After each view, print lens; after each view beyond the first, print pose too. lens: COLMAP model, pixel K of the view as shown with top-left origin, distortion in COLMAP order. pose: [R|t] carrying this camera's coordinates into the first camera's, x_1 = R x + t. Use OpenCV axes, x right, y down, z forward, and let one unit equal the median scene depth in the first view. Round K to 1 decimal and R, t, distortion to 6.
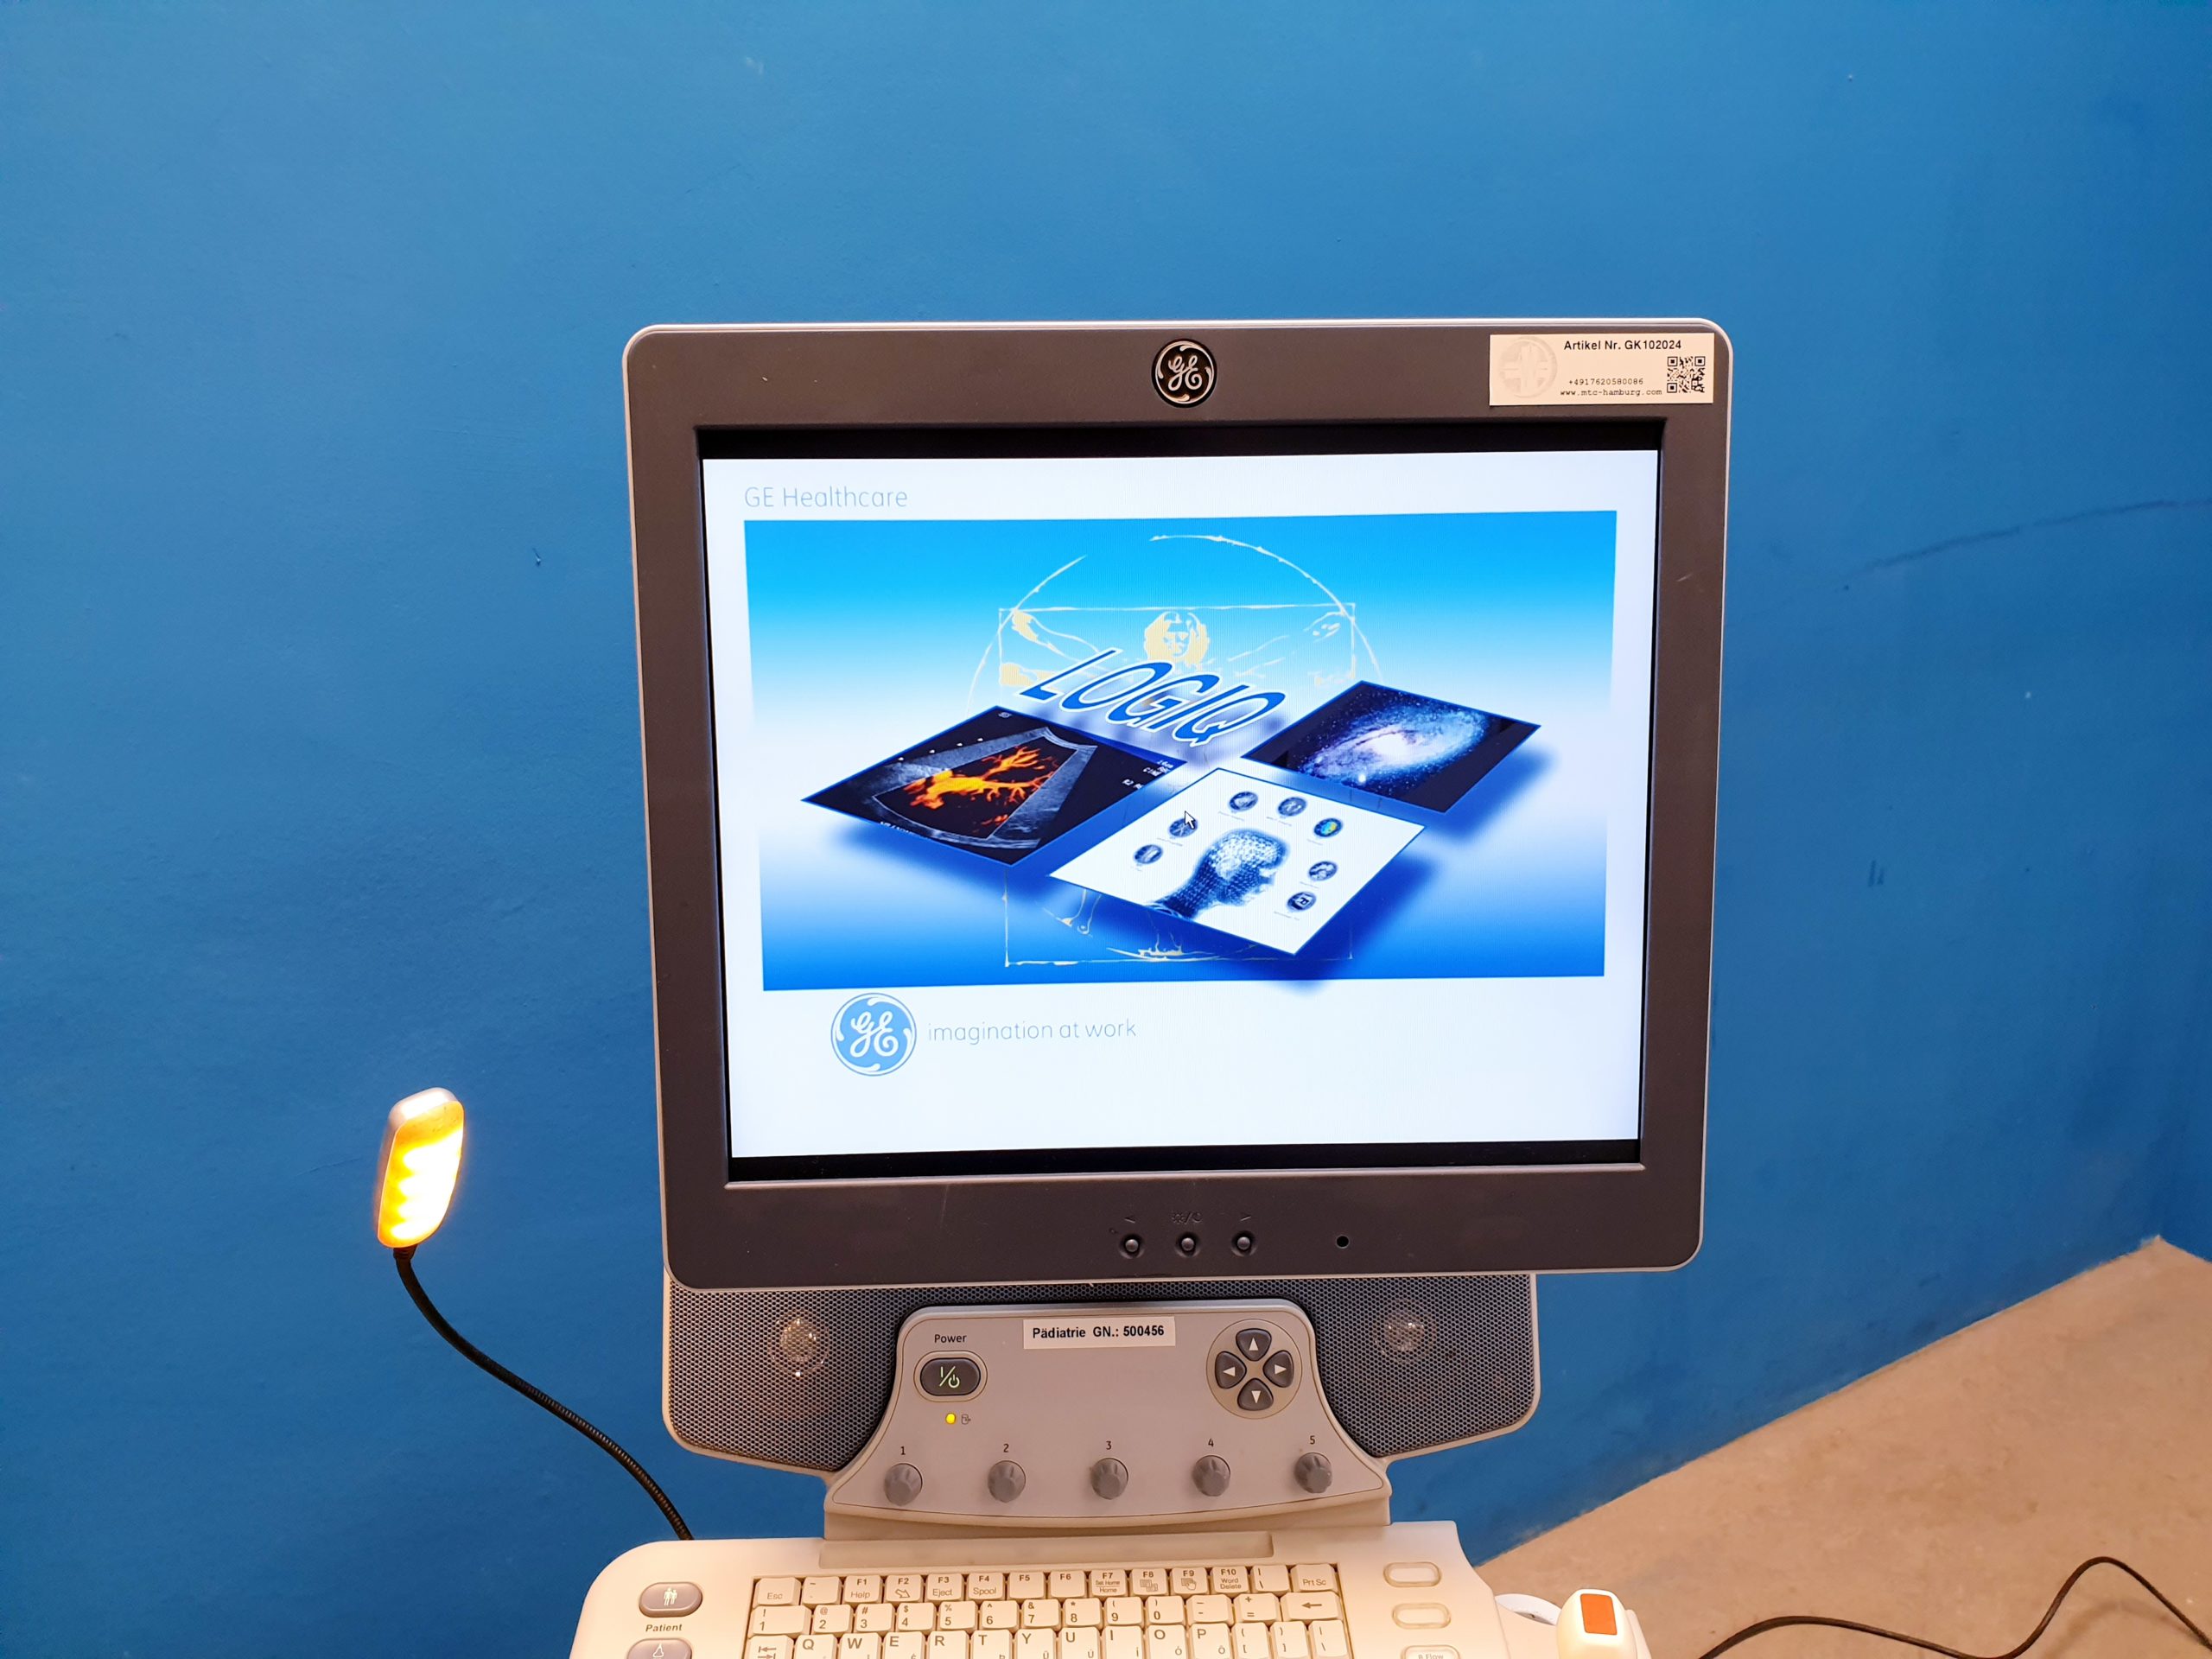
lens RADIAL K [[1697.9, 0, 1128.4], [0, 1697.9, 741.6], [0, 0, 1]] dist [-0.033646, 0.045328]
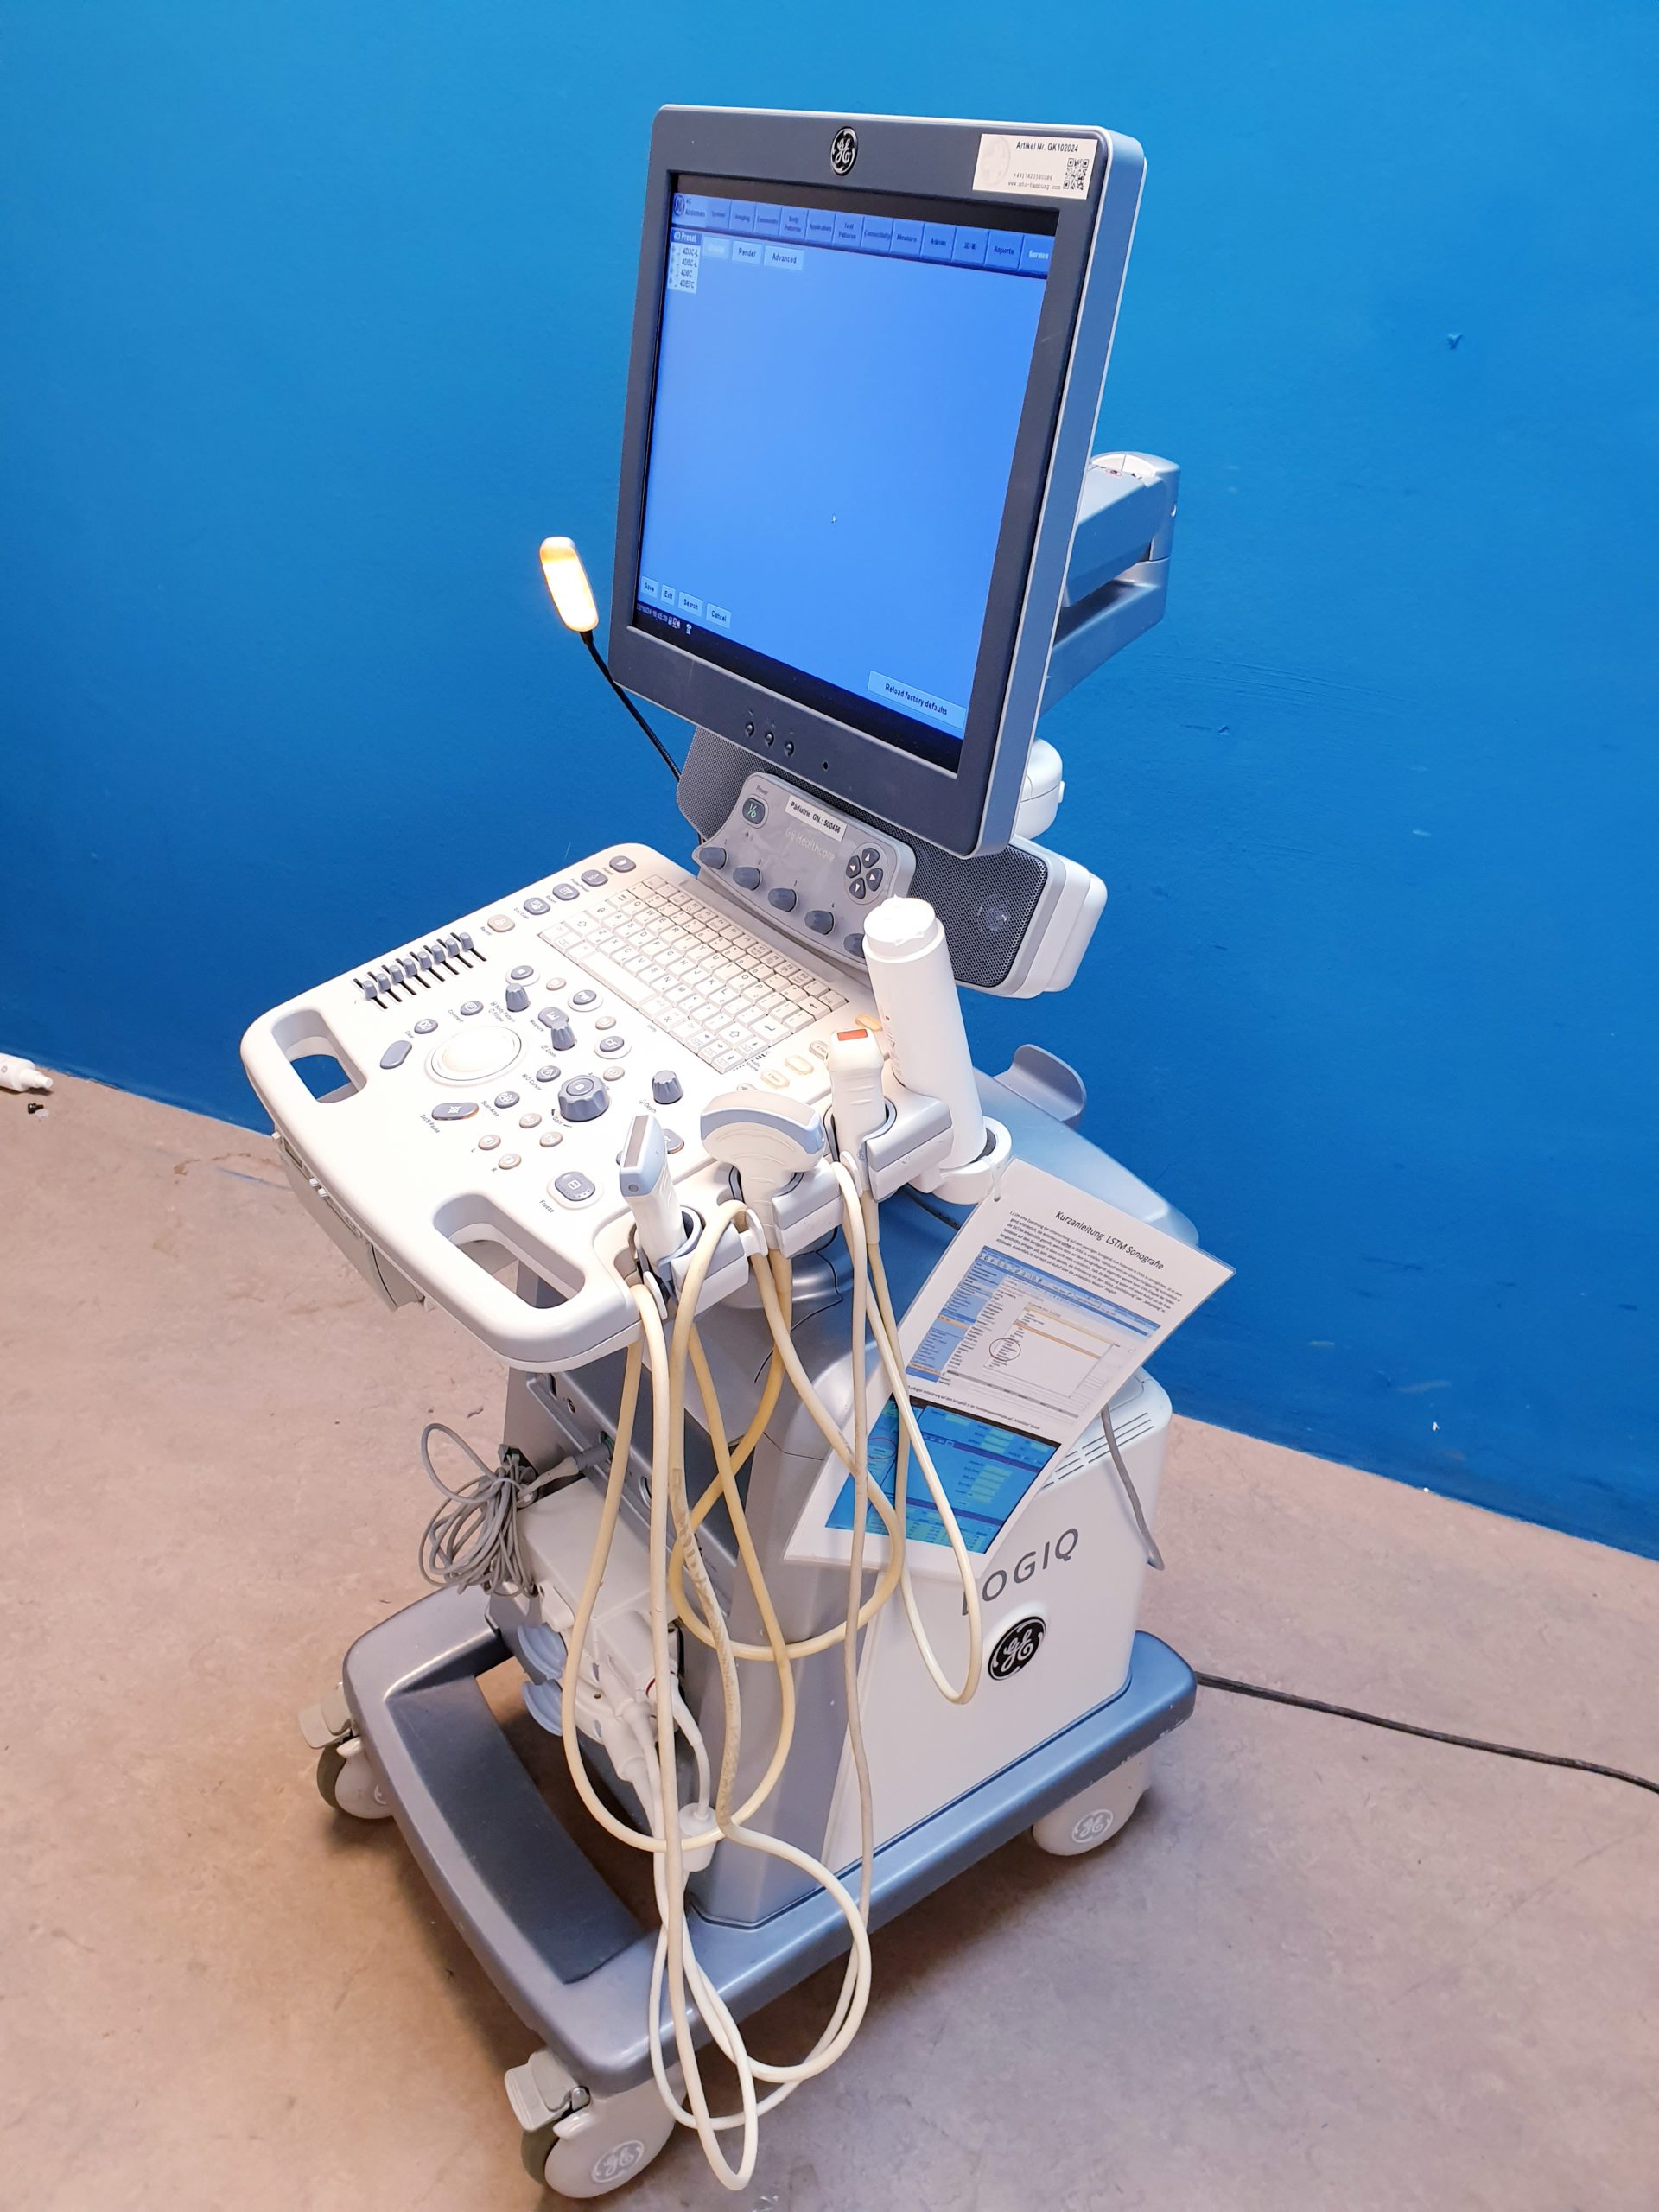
lens RADIAL K [[1731.3, 0, 829.5], [0, 1731.3, 1106.0], [0, 0, 1]] dist [-0.013719, 0.006627]
pose [[0.559838, 0.442925, -0.700285, 1.266035], [-0.246220, 0.895891, 0.369805, -0.014464], [0.791175, -0.034606, 0.610610, 0.003575]]
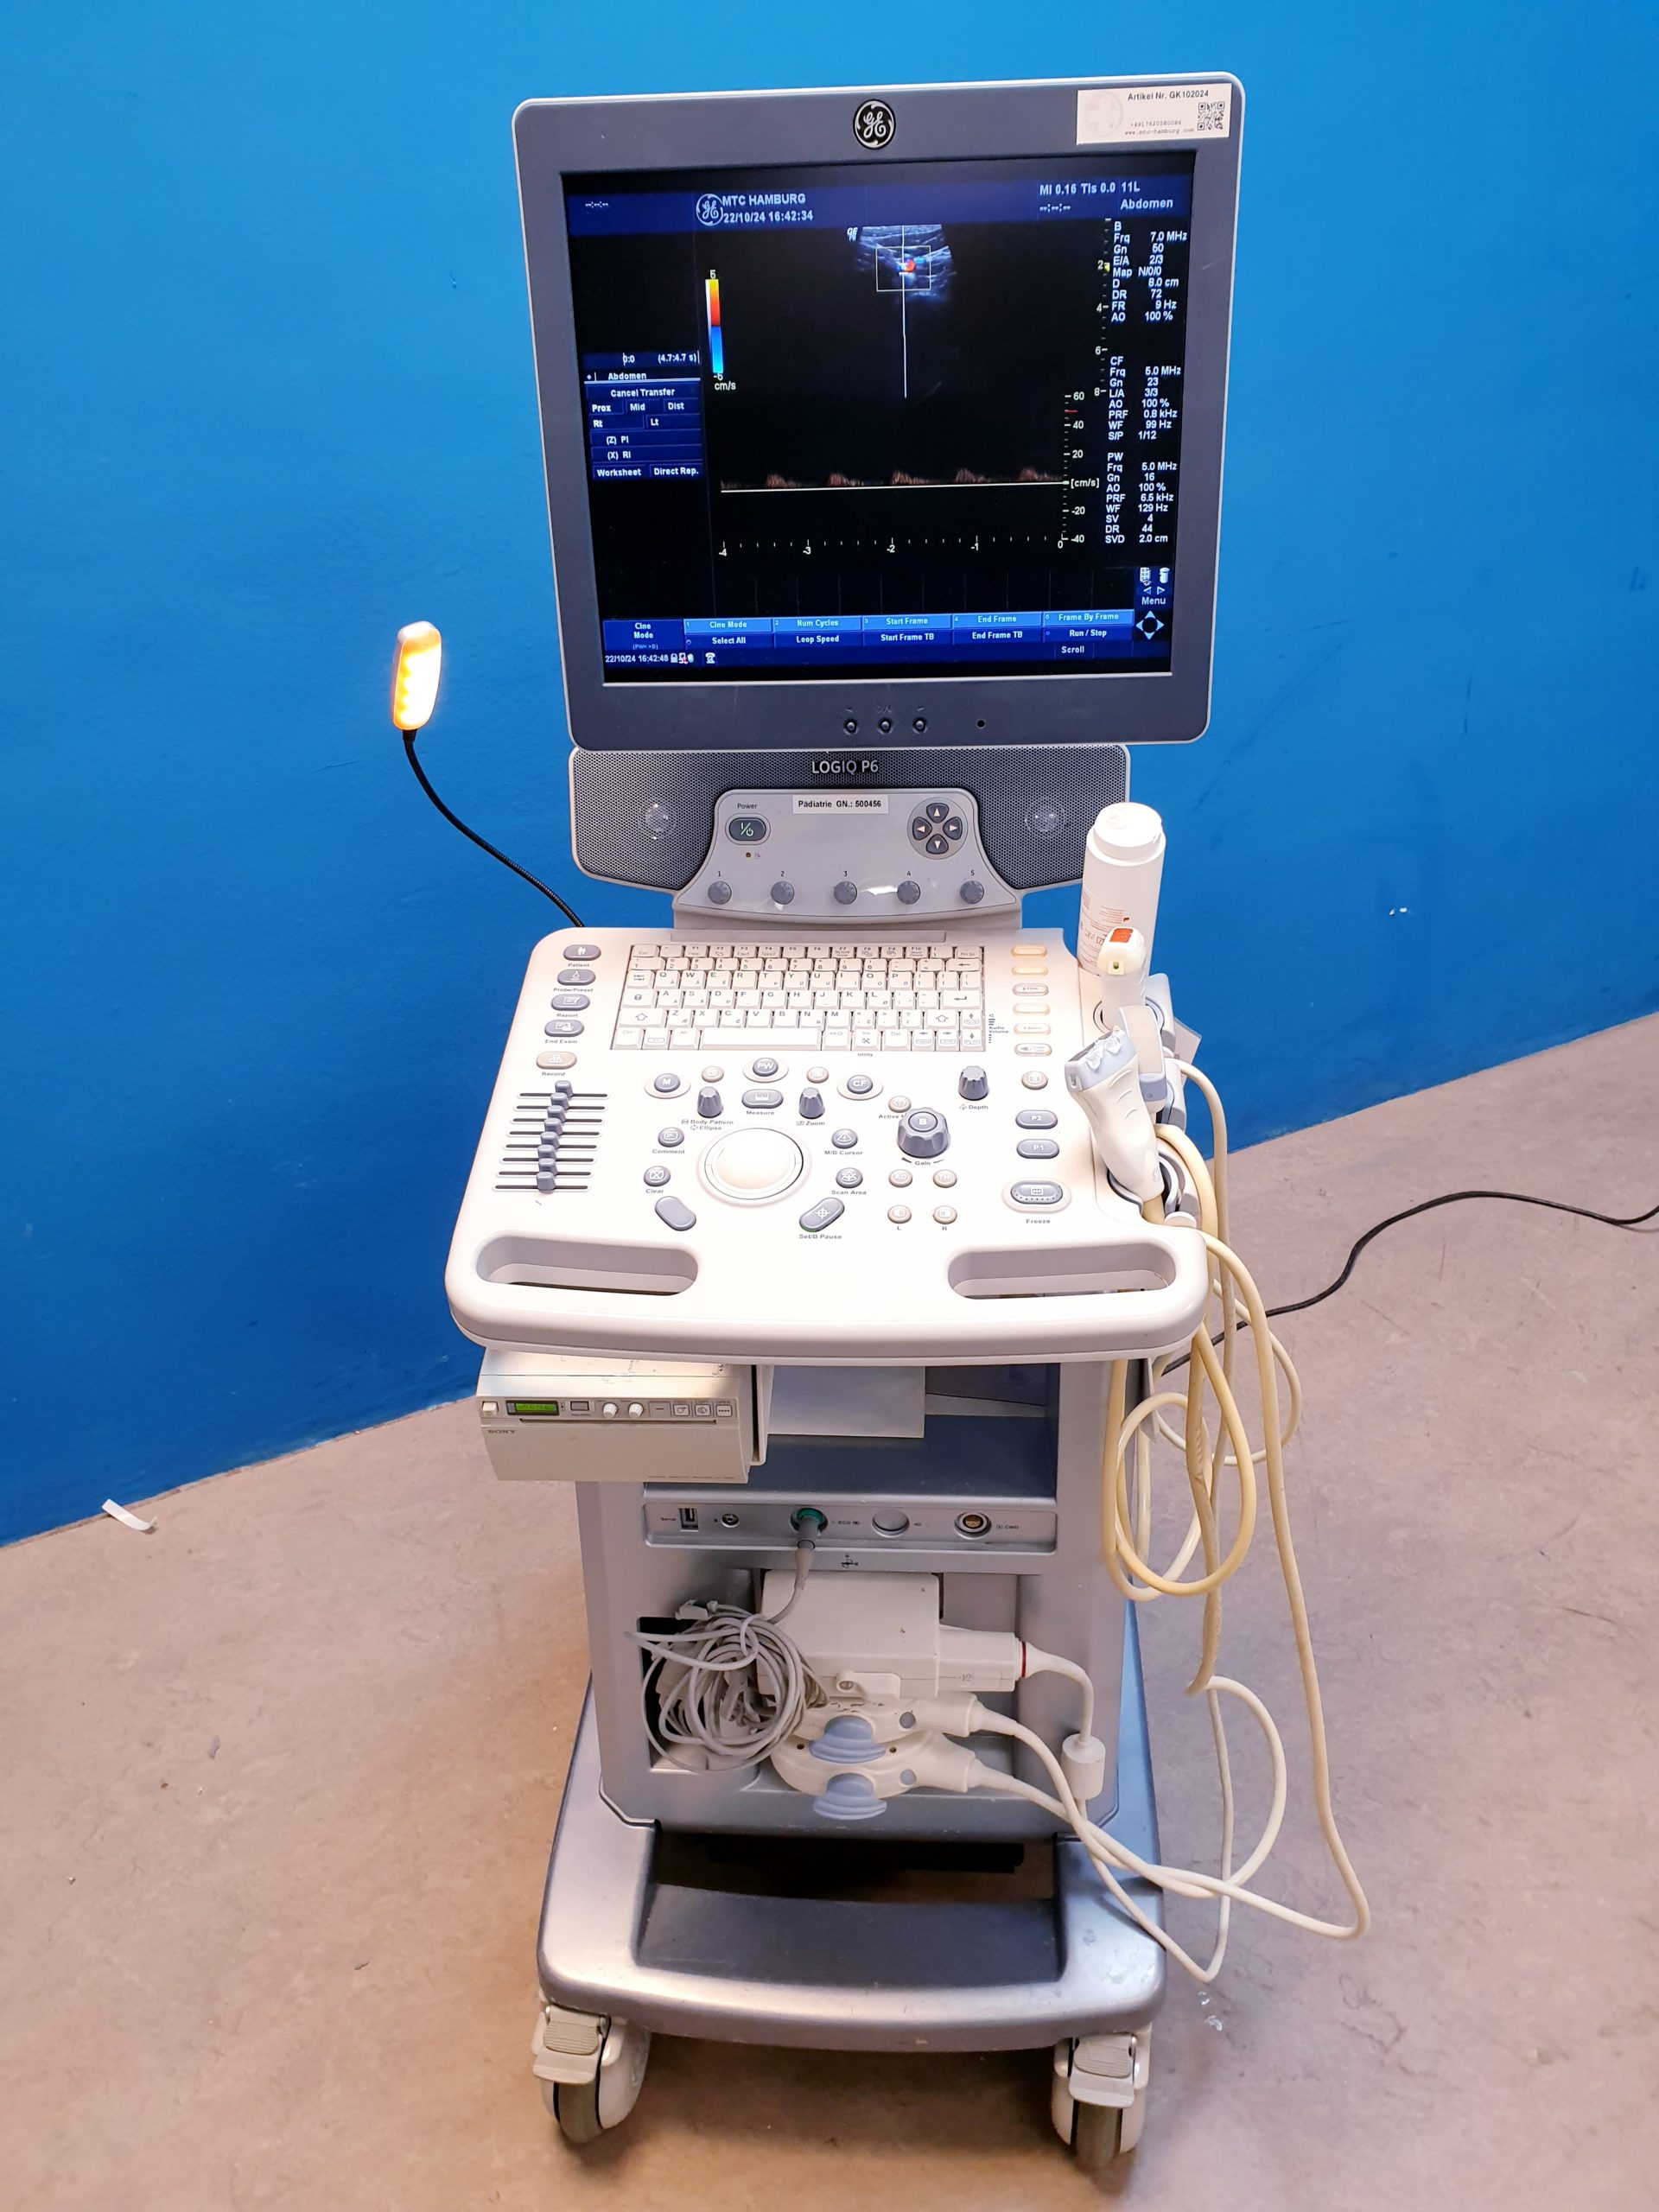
lens RADIAL K [[1697.9, 0, 851.3], [0, 1697.9, 1097.8], [0, 0, 1]] dist [-0.033646, 0.045328]
pose [[0.995491, 0.025348, -0.091410, 0.146622], [0.002053, 0.957653, 0.287919, 0.156603], [0.094837, -0.286809, 0.953282, -0.597699]]
